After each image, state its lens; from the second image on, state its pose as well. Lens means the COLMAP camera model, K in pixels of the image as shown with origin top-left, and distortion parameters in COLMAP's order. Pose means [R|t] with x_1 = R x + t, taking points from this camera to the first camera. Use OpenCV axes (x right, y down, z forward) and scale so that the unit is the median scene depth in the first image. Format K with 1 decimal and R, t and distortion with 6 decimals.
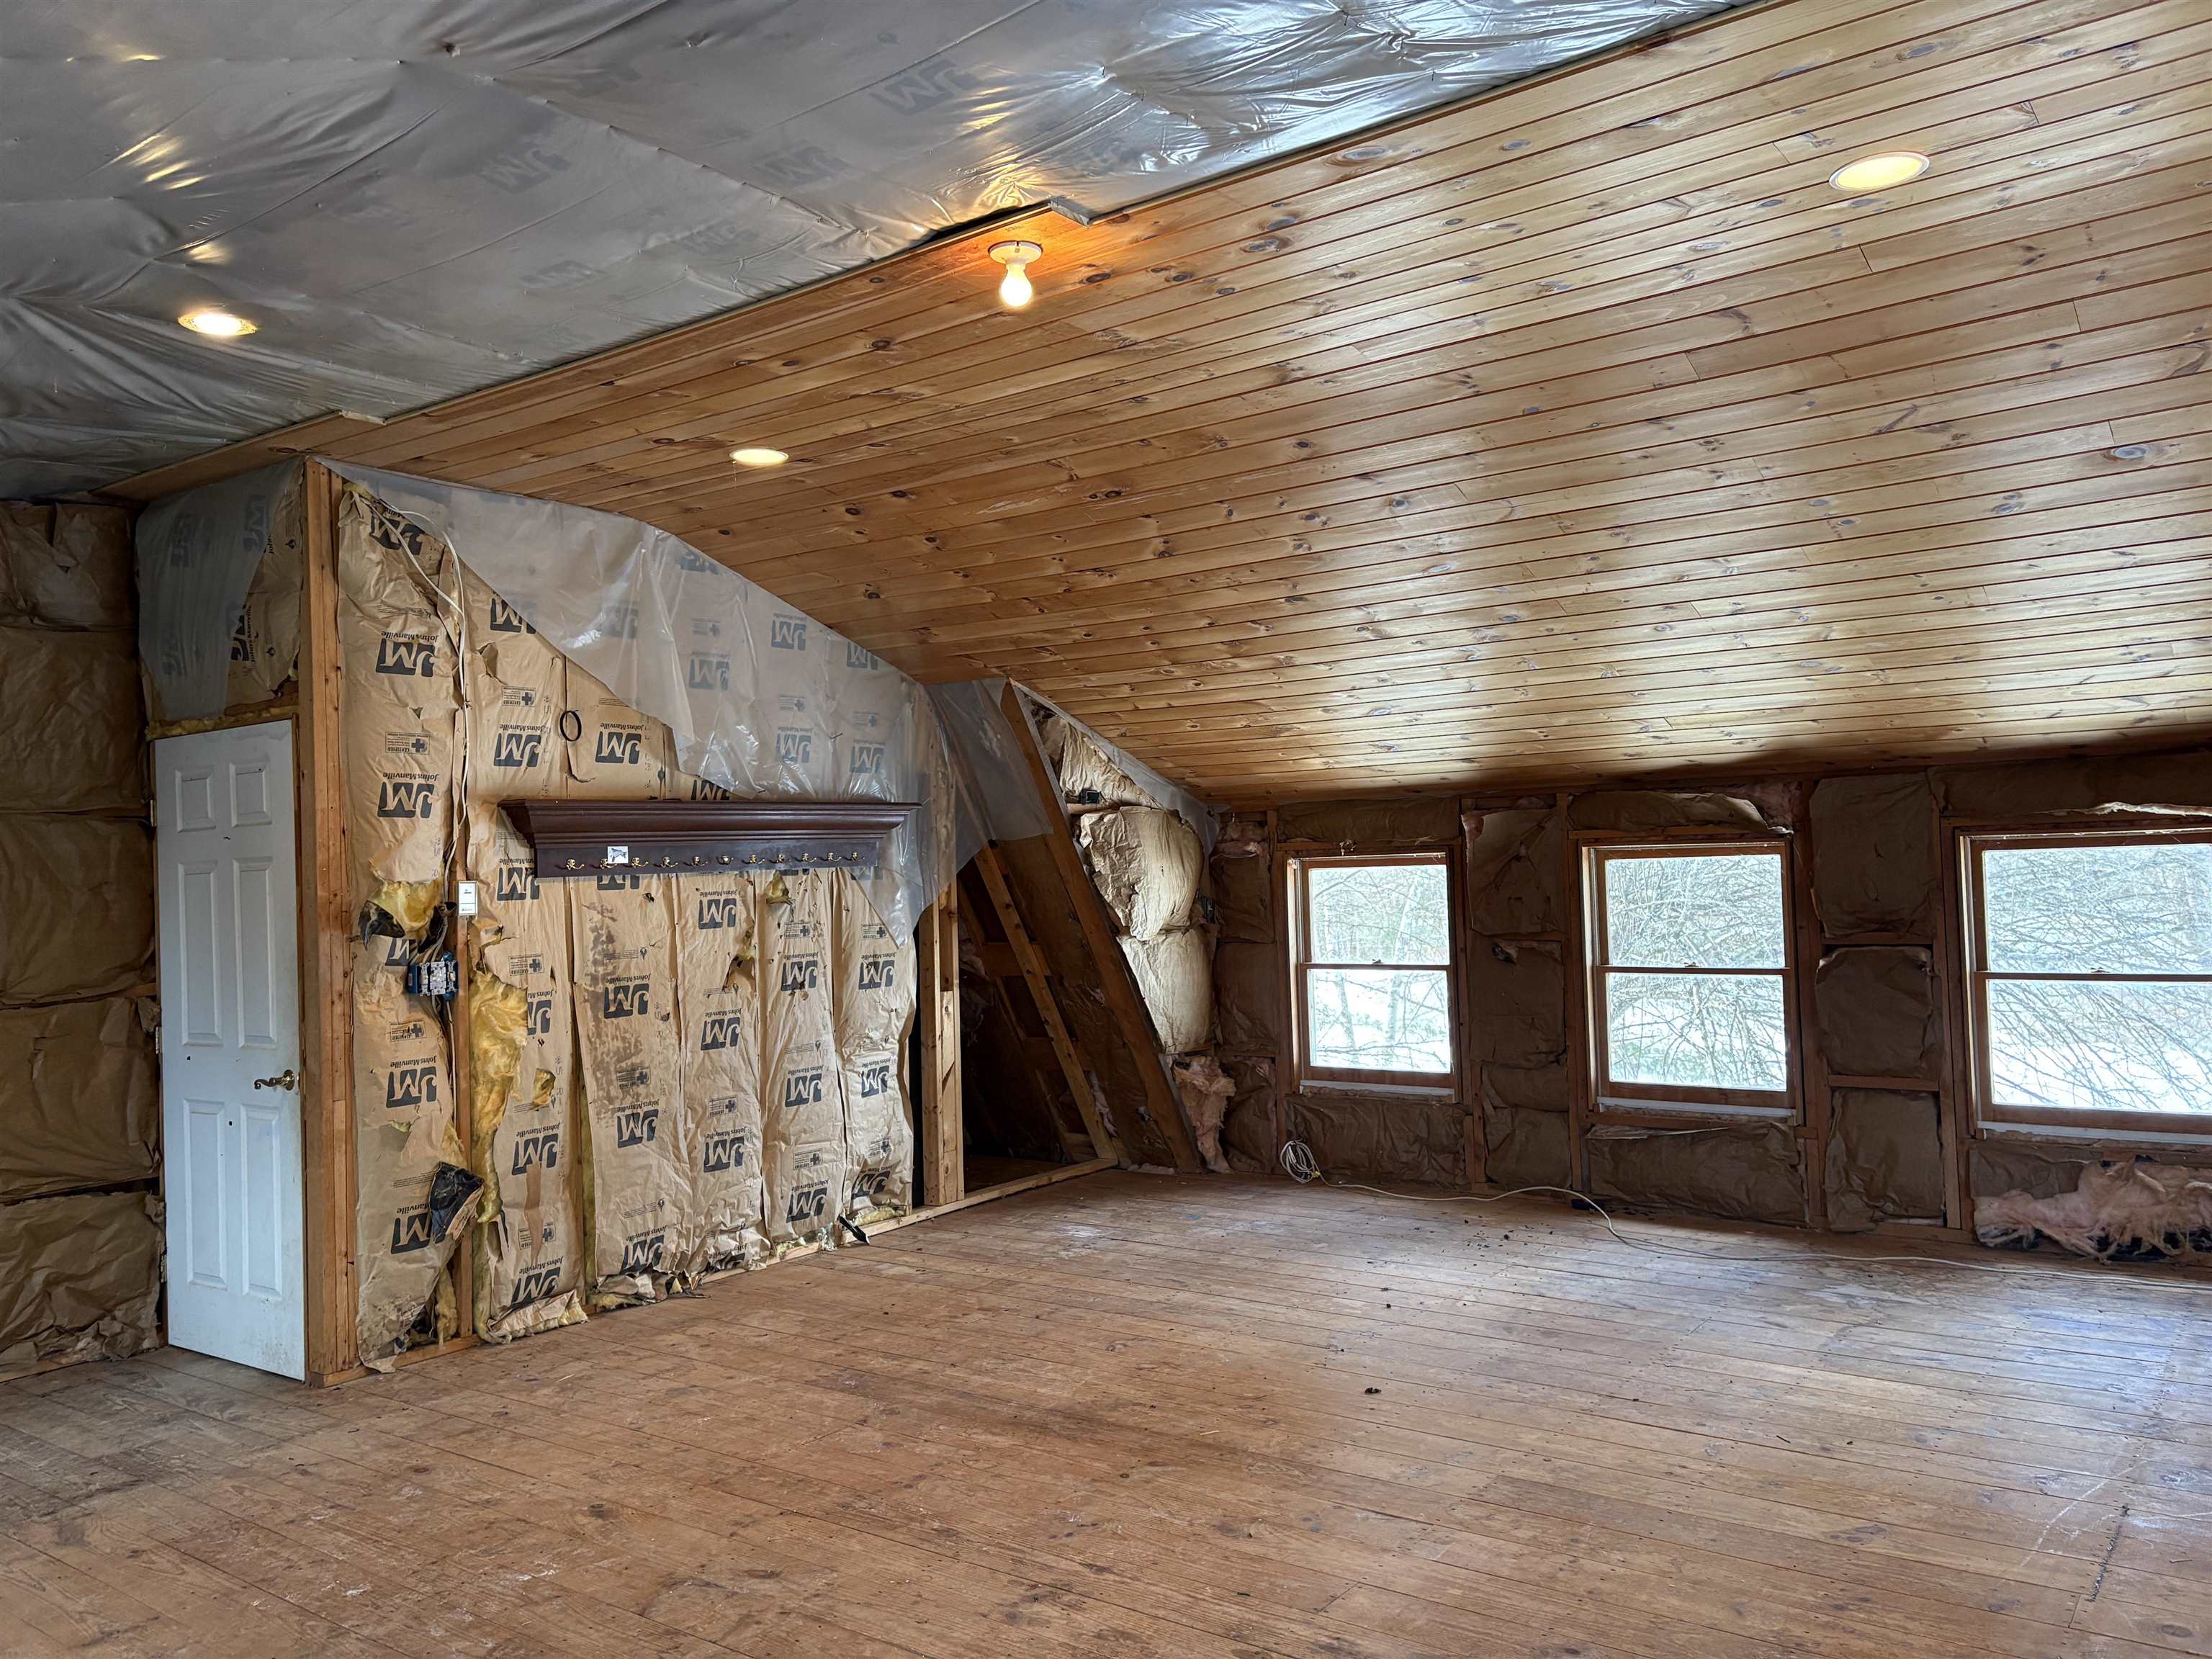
lens RADIAL K [[1670.8, 0, 1115.2], [0, 1670.8, 829.6], [0, 0, 1]] dist [0.029241, 0.009159]
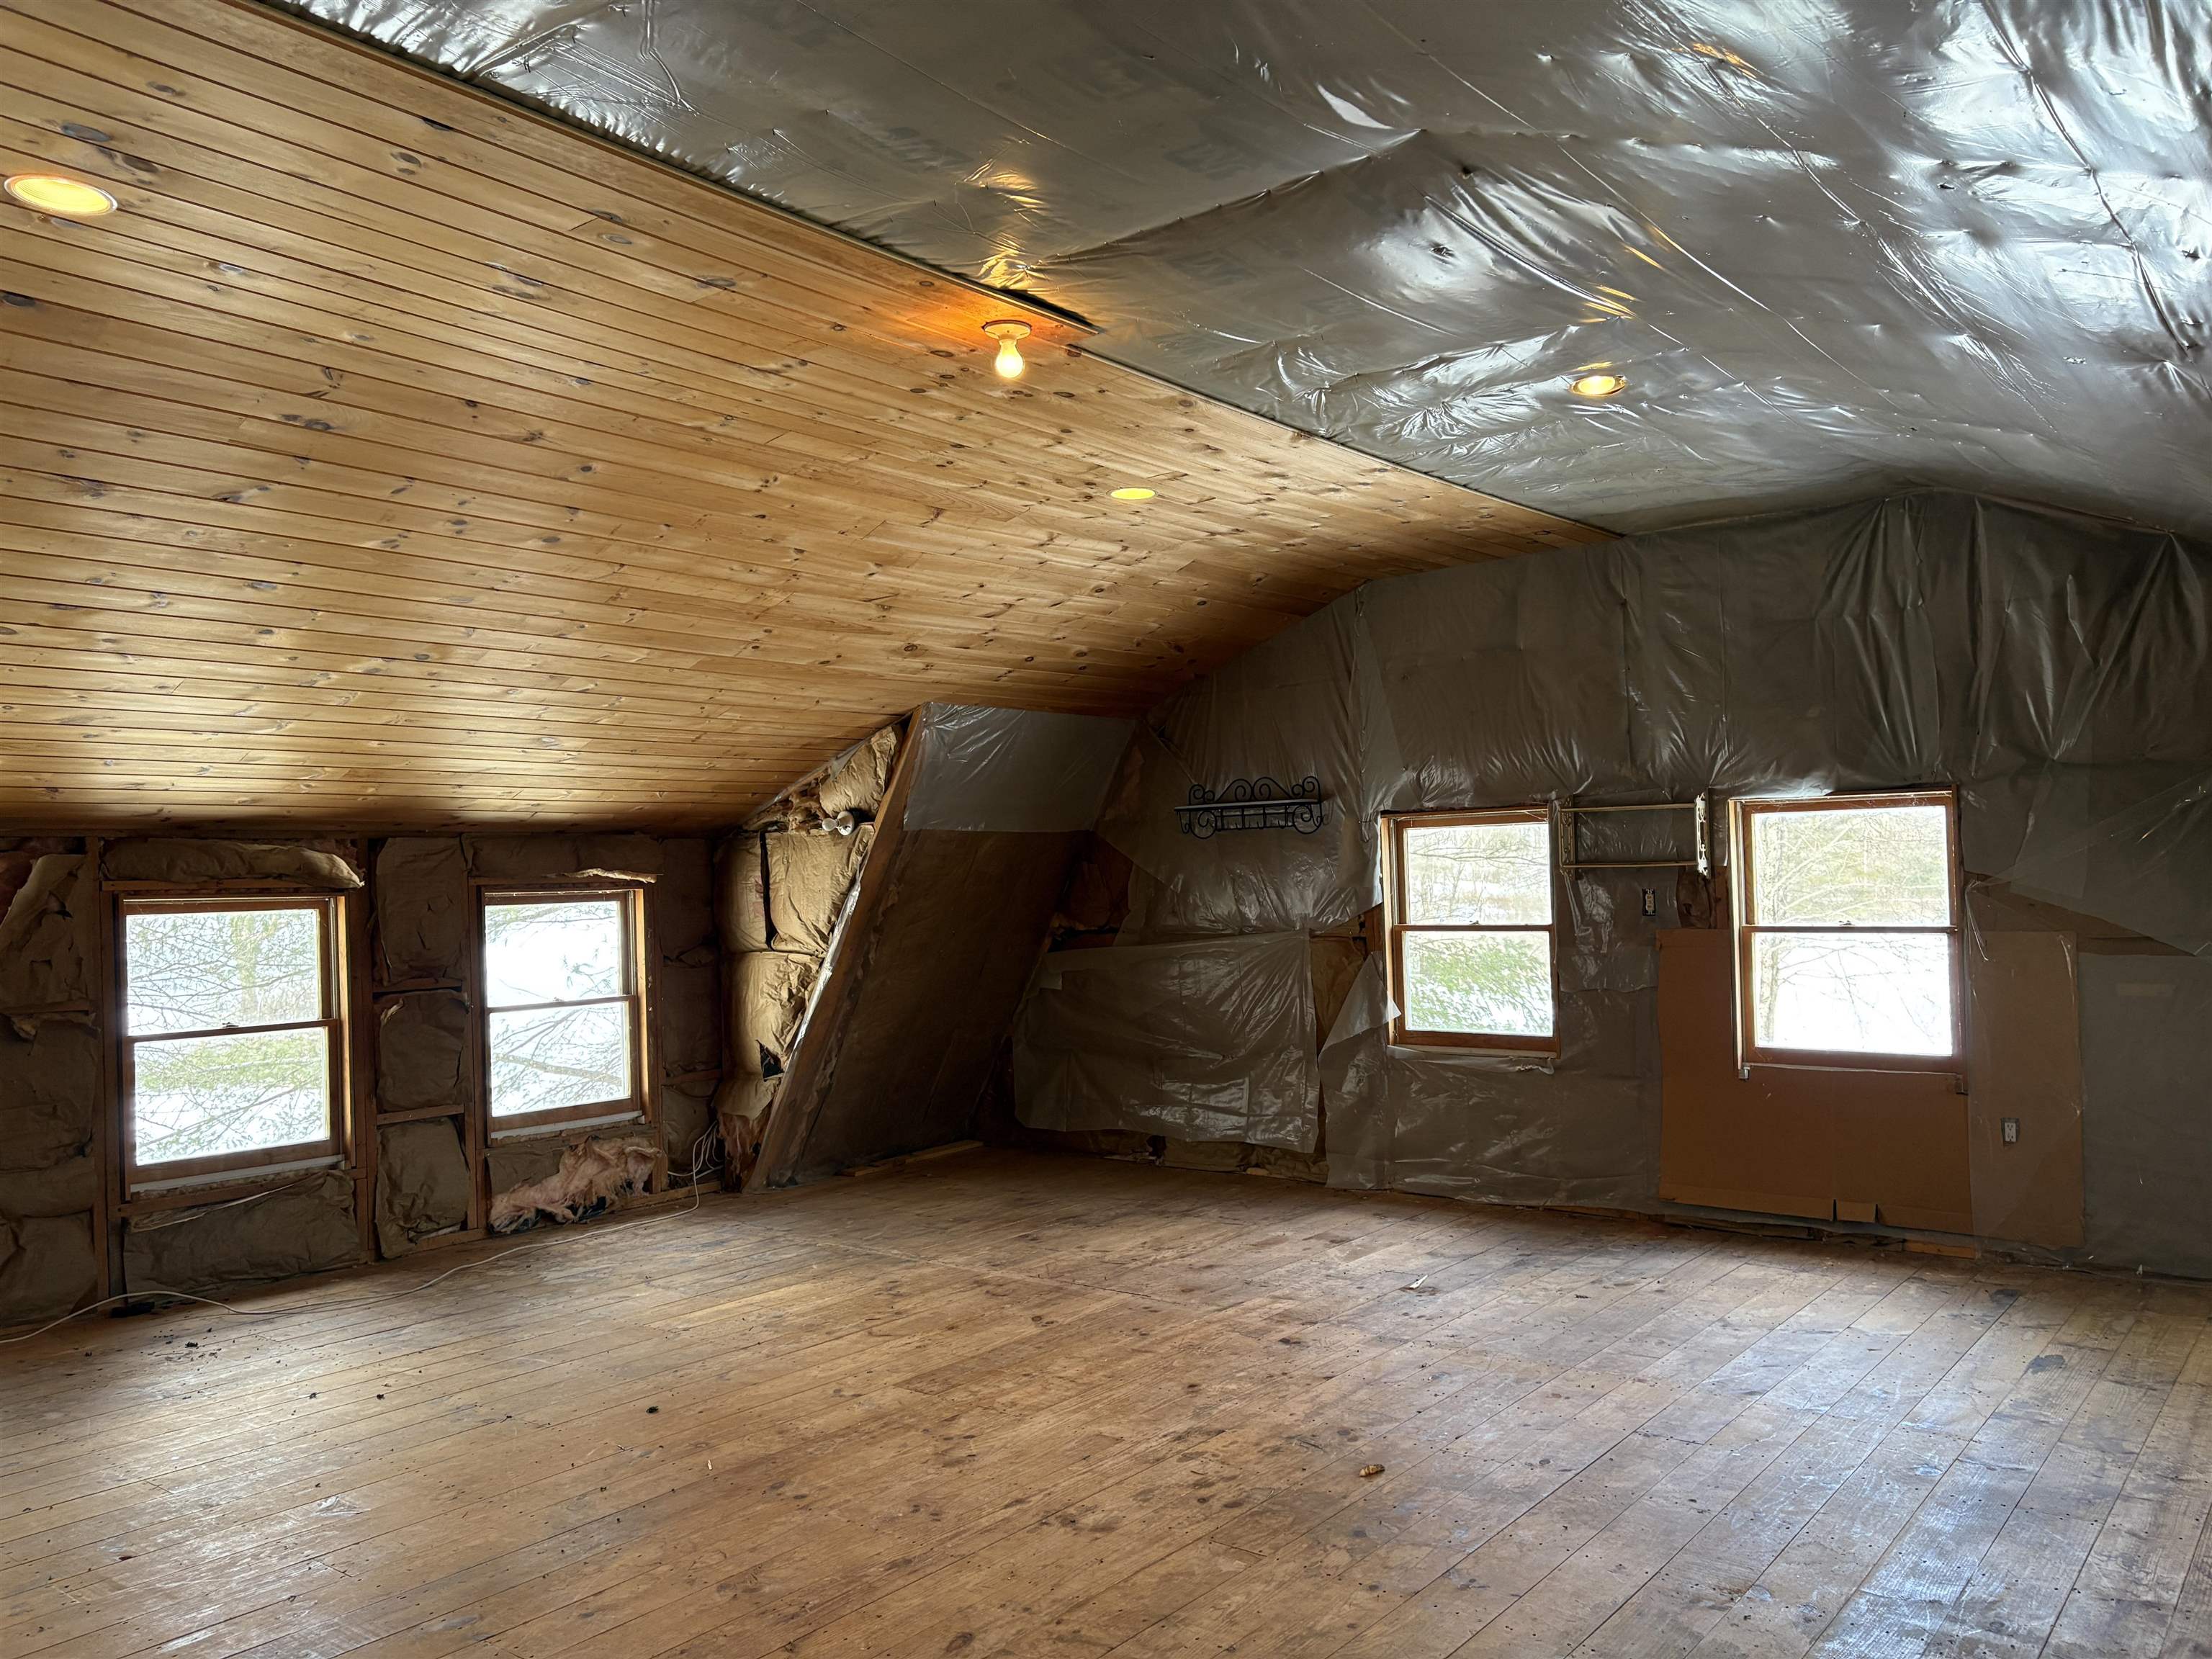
lens RADIAL K [[1670.8, 0, 1115.8], [0, 1670.8, 836.3], [0, 0, 1]] dist [0.029241, 0.009159]
pose [[0.040707, 0.057500, 0.997515, -0.811563], [0.003439, 0.998329, -0.057688, 0.041528], [-0.999165, 0.005778, 0.040441, 0.621760]]
